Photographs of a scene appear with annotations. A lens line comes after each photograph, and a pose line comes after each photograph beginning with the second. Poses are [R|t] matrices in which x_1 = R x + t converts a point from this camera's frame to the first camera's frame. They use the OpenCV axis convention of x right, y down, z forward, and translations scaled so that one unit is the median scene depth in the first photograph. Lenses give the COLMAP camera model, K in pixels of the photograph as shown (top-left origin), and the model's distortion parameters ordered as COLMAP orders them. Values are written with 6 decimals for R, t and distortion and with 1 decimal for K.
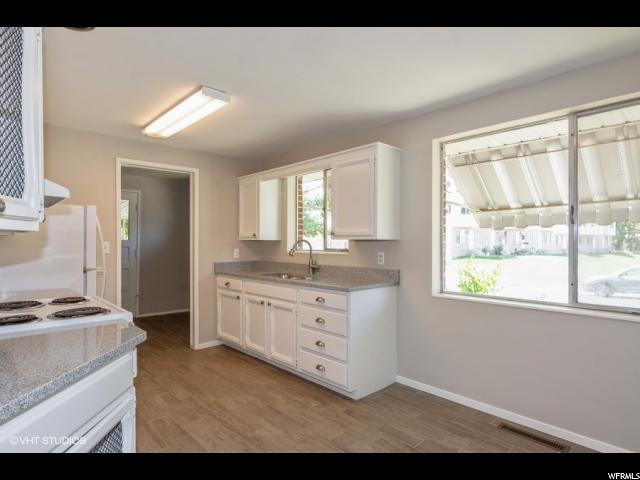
lens RADIAL K [[369.2, 0, 322.8], [0, 369.2, 242.6], [0, 0, 1]] dist [0.003335, -0.002831]
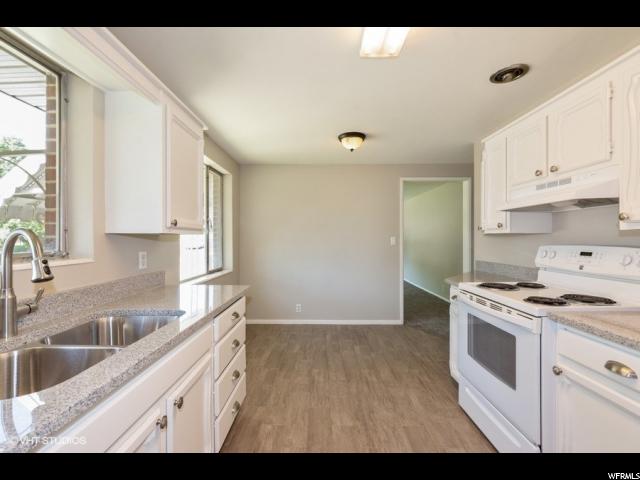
lens RADIAL K [[286.6, 0, 315.5], [0, 286.6, 240.4], [0, 0, 1]] dist [0.003056, 0.000090]
pose [[-0.717735, -0.006666, 0.696285, -0.398288], [0.000506, 0.999949, 0.010095, -0.000740], [-0.696316, 0.007598, -0.717695, 0.992248]]
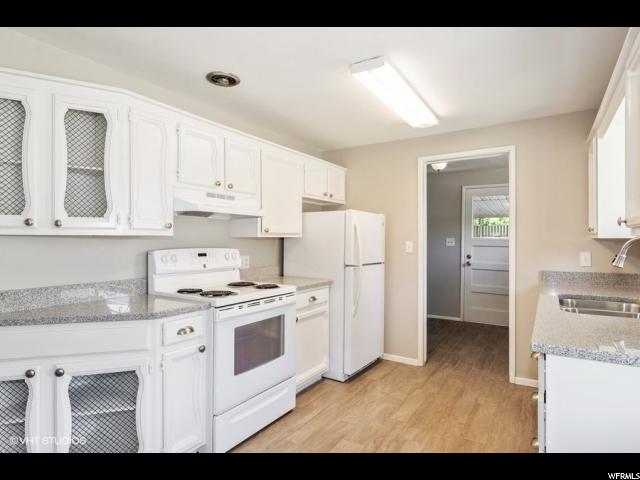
lens RADIAL K [[369.2, 0, 316.2], [0, 369.2, 237.6], [0, 0, 1]] dist [0.003335, -0.002831]
pose [[0.227607, -0.010533, -0.973696, 0.322991], [-0.001623, 0.999936, -0.011196, -0.000265], [0.973752, 0.004129, 0.227575, 0.451146]]
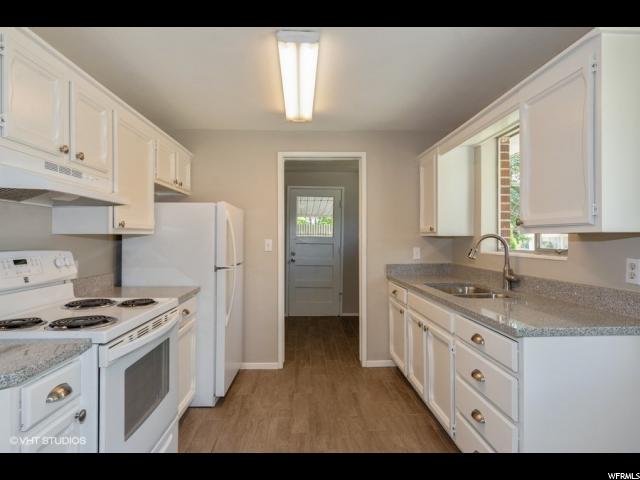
lens RADIAL K [[369.2, 0, 318.2], [0, 369.2, 236.3], [0, 0, 1]] dist [0.003335, -0.002831]
pose [[0.751817, -0.008337, -0.659319, 0.142326], [0.003331, 0.999955, -0.008847, -0.000279], [0.659363, 0.004455, 0.751812, 0.309136]]
